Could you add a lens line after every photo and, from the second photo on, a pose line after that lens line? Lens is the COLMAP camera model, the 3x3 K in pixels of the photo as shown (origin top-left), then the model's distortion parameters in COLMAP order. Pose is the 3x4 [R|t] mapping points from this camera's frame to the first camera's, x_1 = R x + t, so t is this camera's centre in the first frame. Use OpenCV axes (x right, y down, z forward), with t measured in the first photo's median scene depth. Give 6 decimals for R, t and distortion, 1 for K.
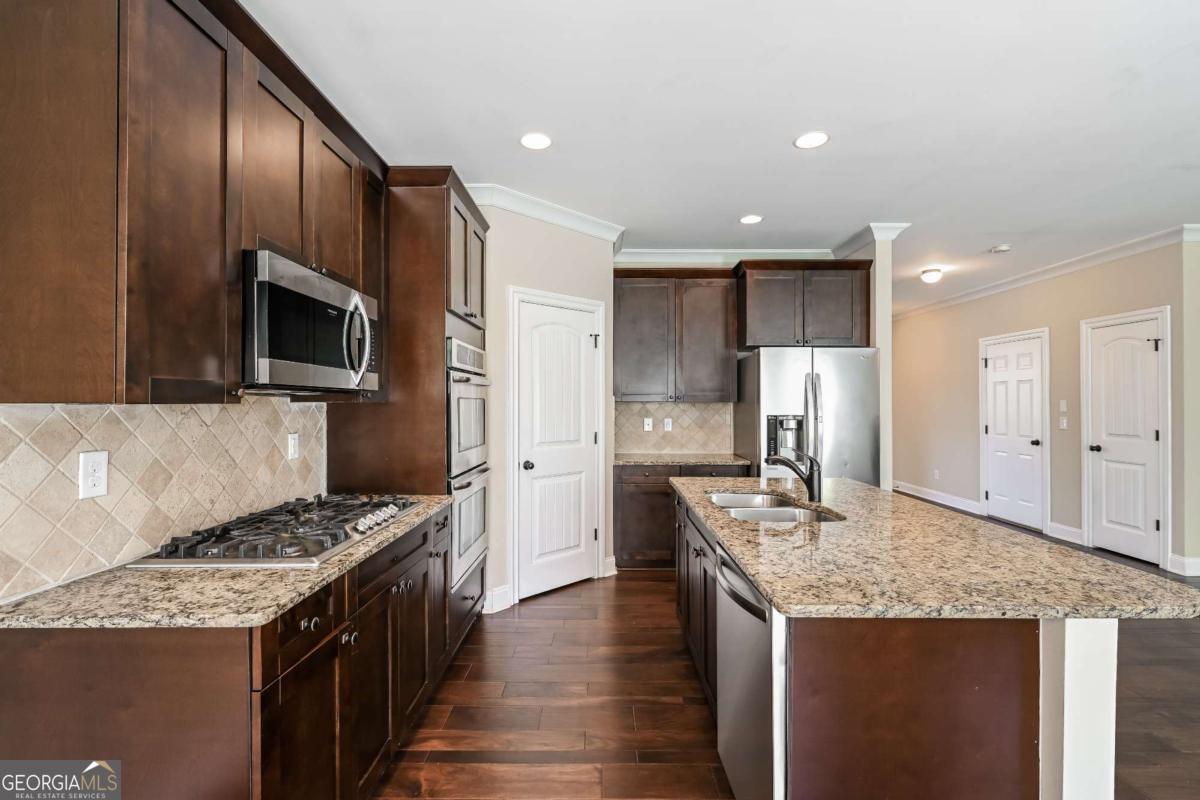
lens RADIAL K [[529.2, 0, 605.0], [0, 529.2, 399.5], [0, 0, 1]] dist [-0.000859, -0.000855]
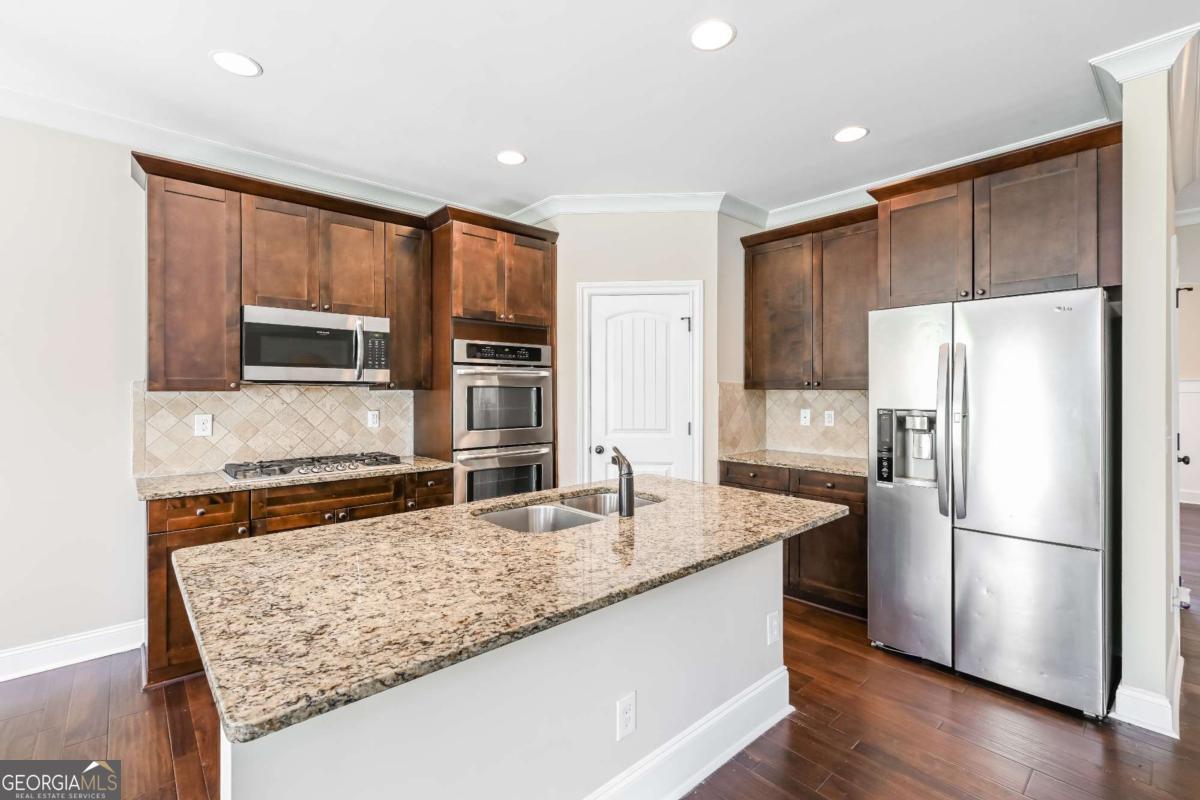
lens RADIAL K [[529.2, 0, 604.6], [0, 529.2, 391.8], [0, 0, 1]] dist [-0.000859, -0.000855]
pose [[0.672453, 0.000719, -0.740139, 0.580984], [0.004922, 0.999973, 0.005443, 0.002321], [0.740123, -0.007302, 0.672432, 0.270509]]
